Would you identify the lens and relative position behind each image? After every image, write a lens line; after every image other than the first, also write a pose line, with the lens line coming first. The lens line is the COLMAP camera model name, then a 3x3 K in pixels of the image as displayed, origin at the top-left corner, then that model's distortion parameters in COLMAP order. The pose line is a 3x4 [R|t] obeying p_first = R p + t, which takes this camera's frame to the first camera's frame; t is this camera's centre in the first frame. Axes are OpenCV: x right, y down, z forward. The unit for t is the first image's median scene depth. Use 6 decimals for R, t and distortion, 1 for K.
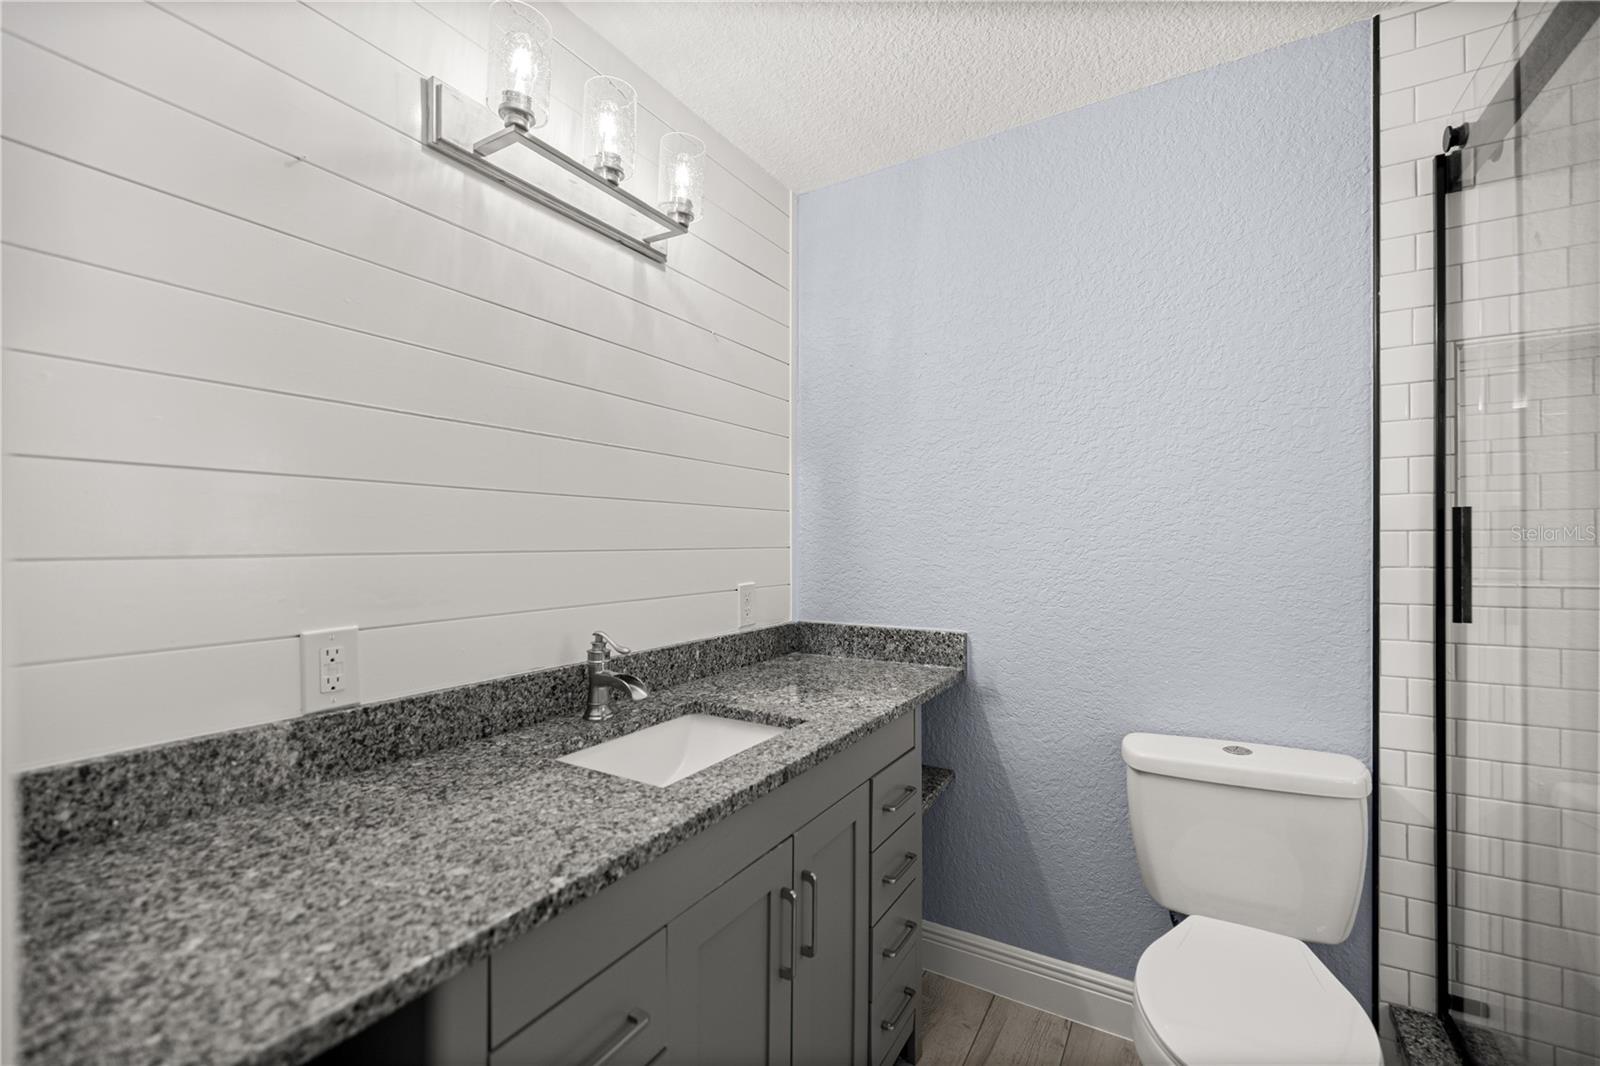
lens RADIAL K [[677.5, 0, 797.6], [0, 677.5, 535.9], [0, 0, 1]] dist [0.001075, -0.000069]
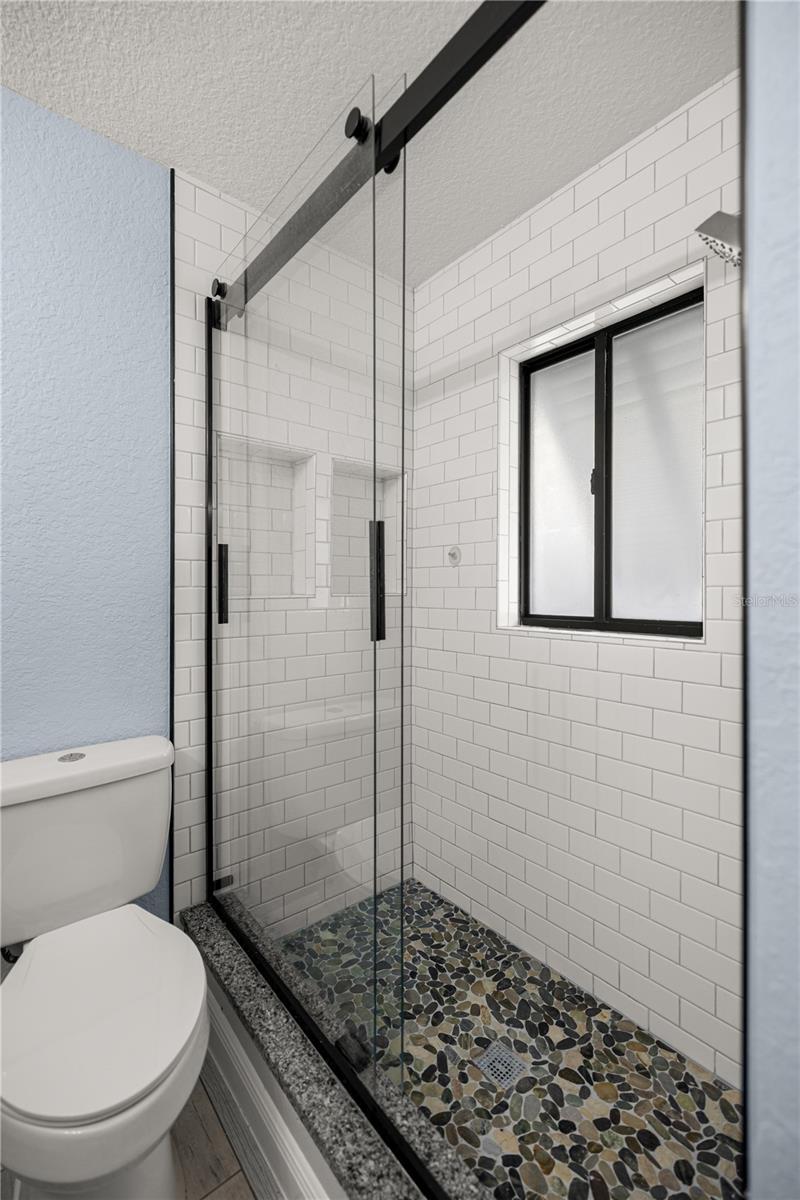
lens RADIAL K [[508.1, 0, 398.4], [0, 508.1, 595.0], [0, 0, 1]] dist [0.001075, -0.000069]
pose [[0.345782, -0.003022, 0.938310, 0.079461], [-0.005500, 0.999971, 0.005247, 0.056003], [-0.938299, -0.006975, 0.345756, 0.253424]]
